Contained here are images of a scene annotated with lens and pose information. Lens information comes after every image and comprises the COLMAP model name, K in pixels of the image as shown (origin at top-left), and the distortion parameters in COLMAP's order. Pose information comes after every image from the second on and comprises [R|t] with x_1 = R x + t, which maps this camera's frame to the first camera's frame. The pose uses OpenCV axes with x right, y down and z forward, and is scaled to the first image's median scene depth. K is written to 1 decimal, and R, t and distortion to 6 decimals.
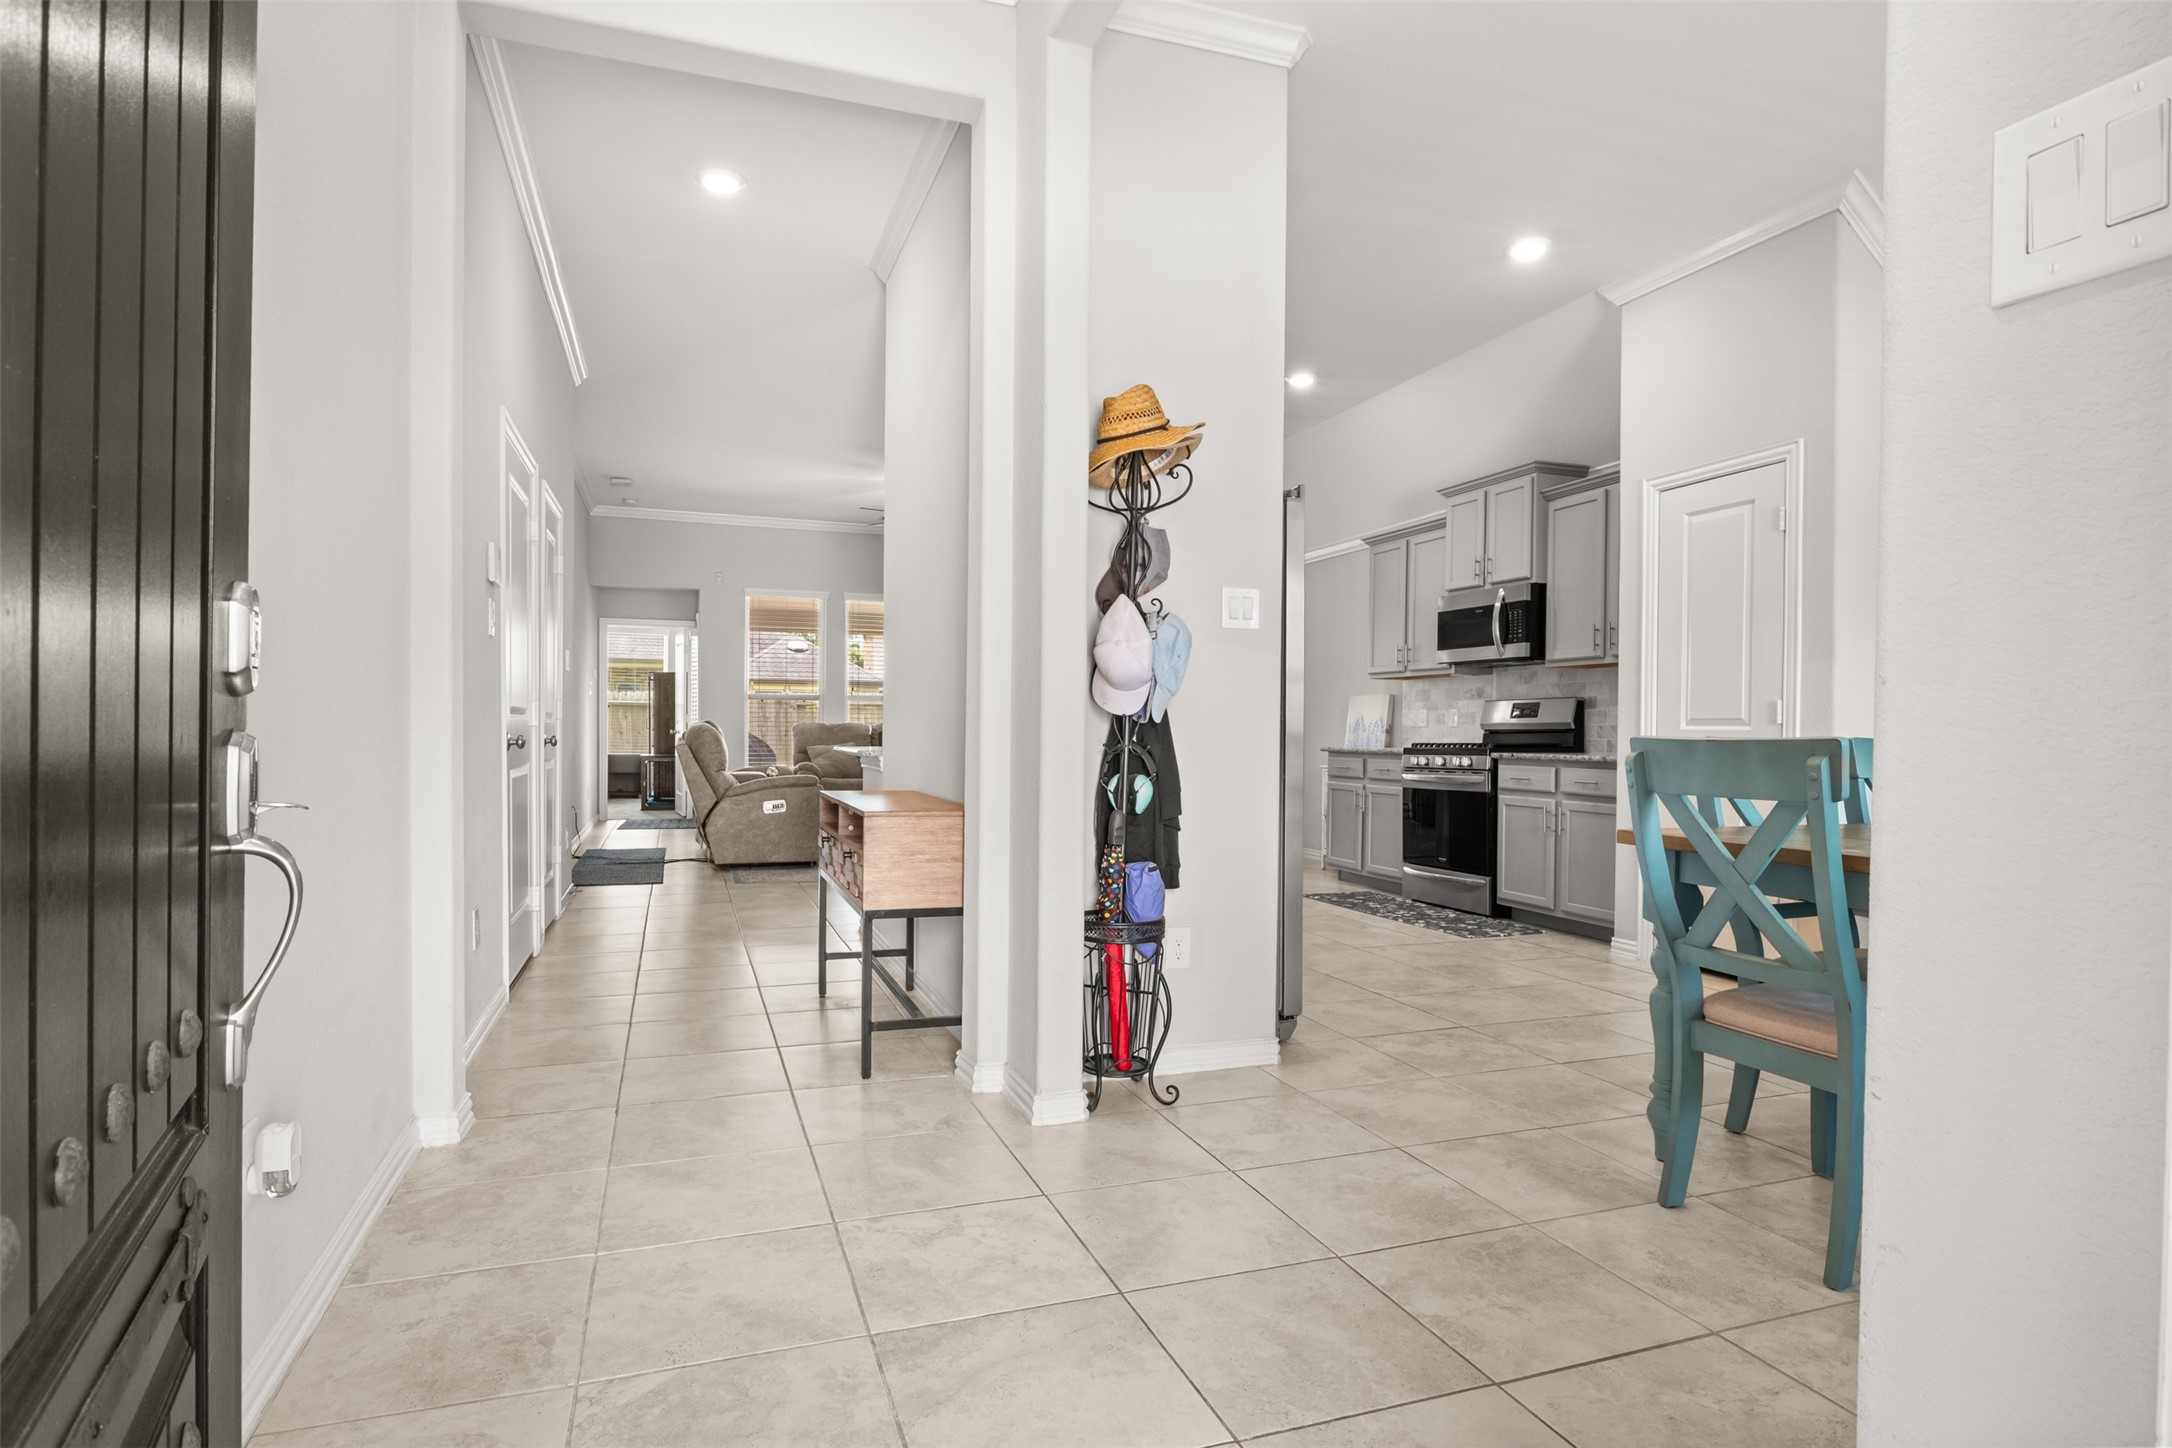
lens RADIAL K [[1154.1, 0, 1072.7], [0, 1154.1, 739.4], [0, 0, 1]] dist [-0.008896, 0.000402]
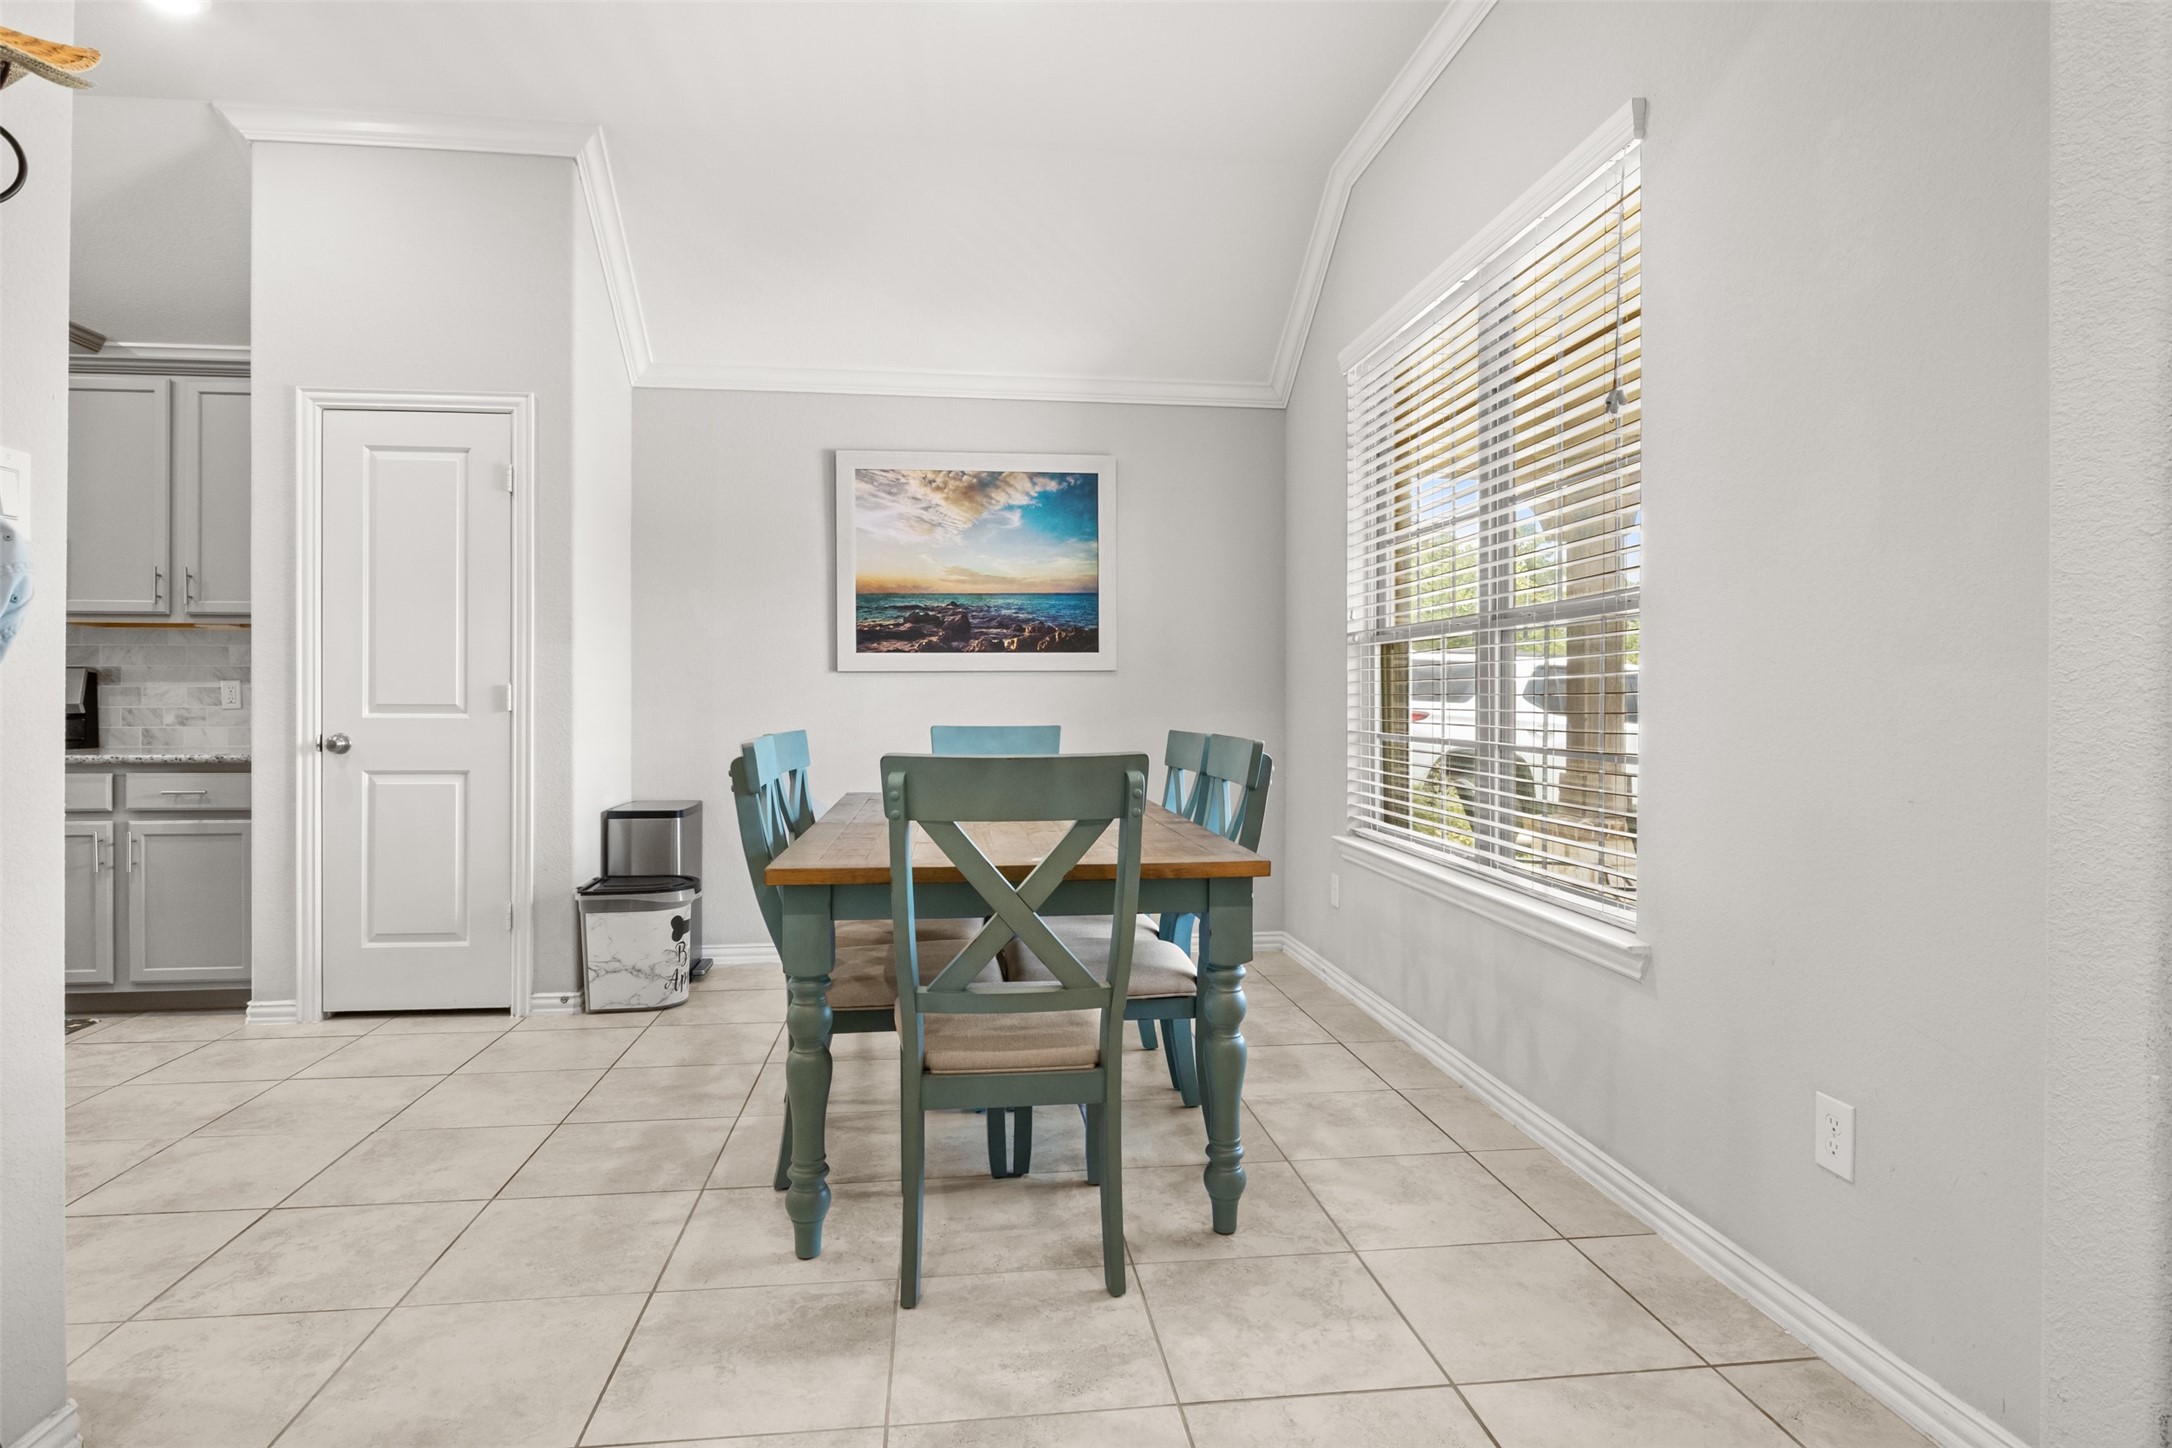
lens RADIAL K [[1154.1, 0, 1087.6], [0, 1154.1, 703.4], [0, 0, 1]] dist [-0.008896, 0.000402]
pose [[0.207245, -0.015235, 0.978171, -0.187646], [0.008242, 0.999870, 0.013827, -0.033411], [-0.978254, 0.005196, 0.207343, 0.460946]]
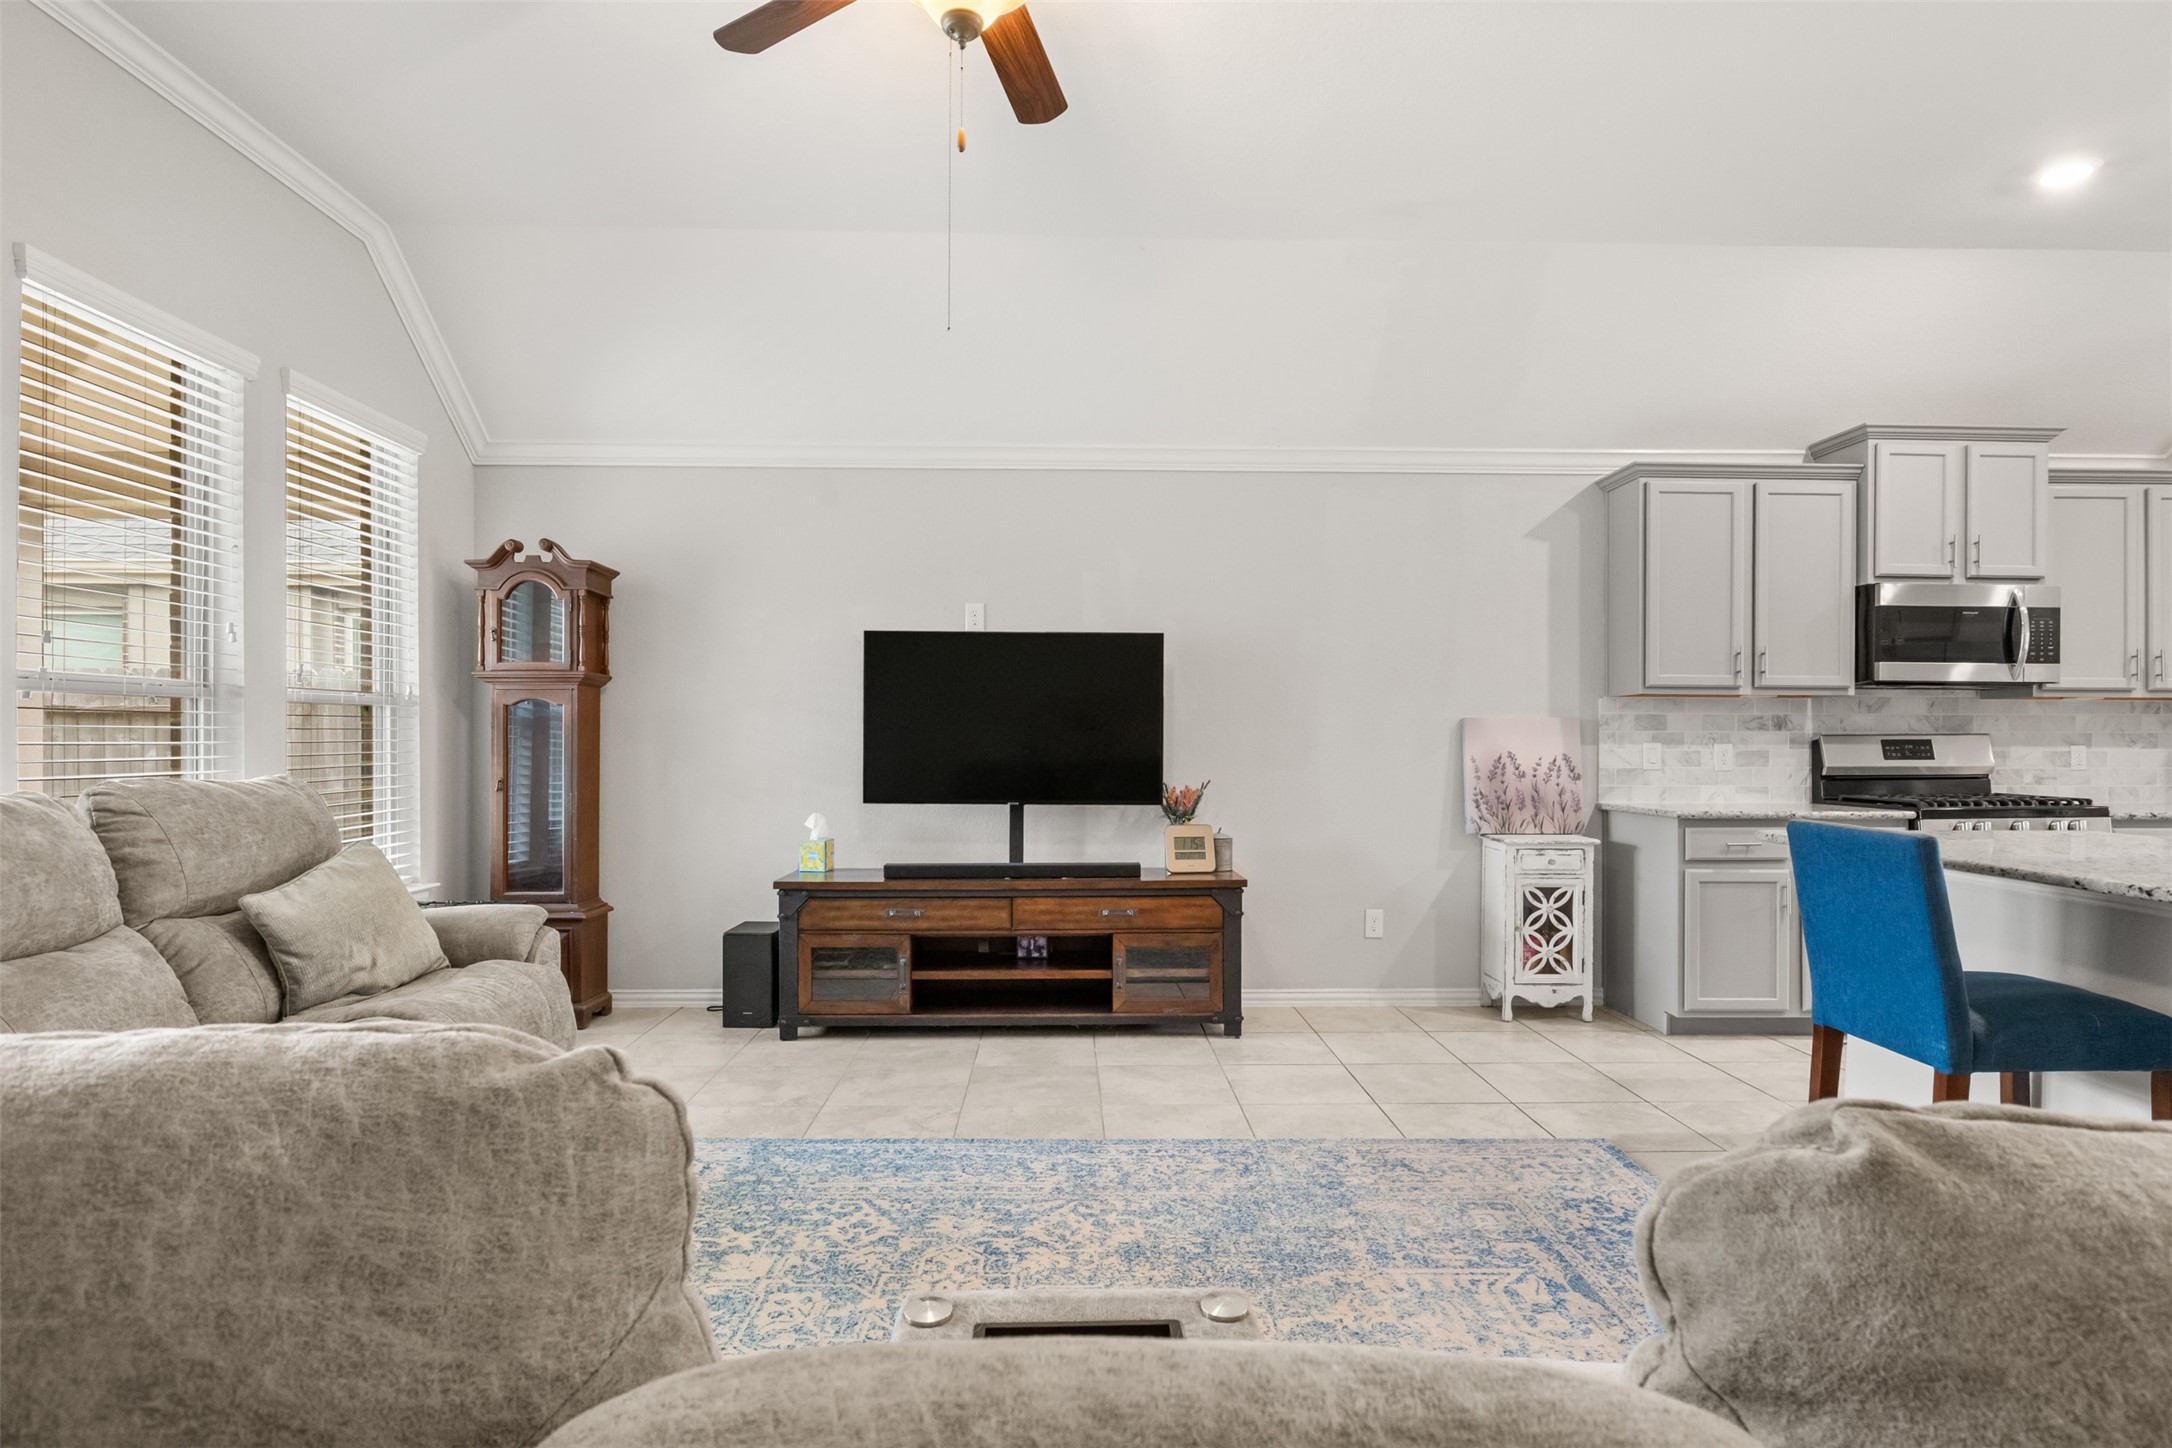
lens RADIAL K [[1154.1, 0, 1100.1], [0, 1154.1, 738.8], [0, 0, 1]] dist [-0.008896, 0.000402]
pose [[0.302148, -0.009356, 0.953215, -0.866154], [0.005062, 0.999953, 0.008210, -0.073543], [-0.953248, 0.002344, 0.302181, 2.296332]]
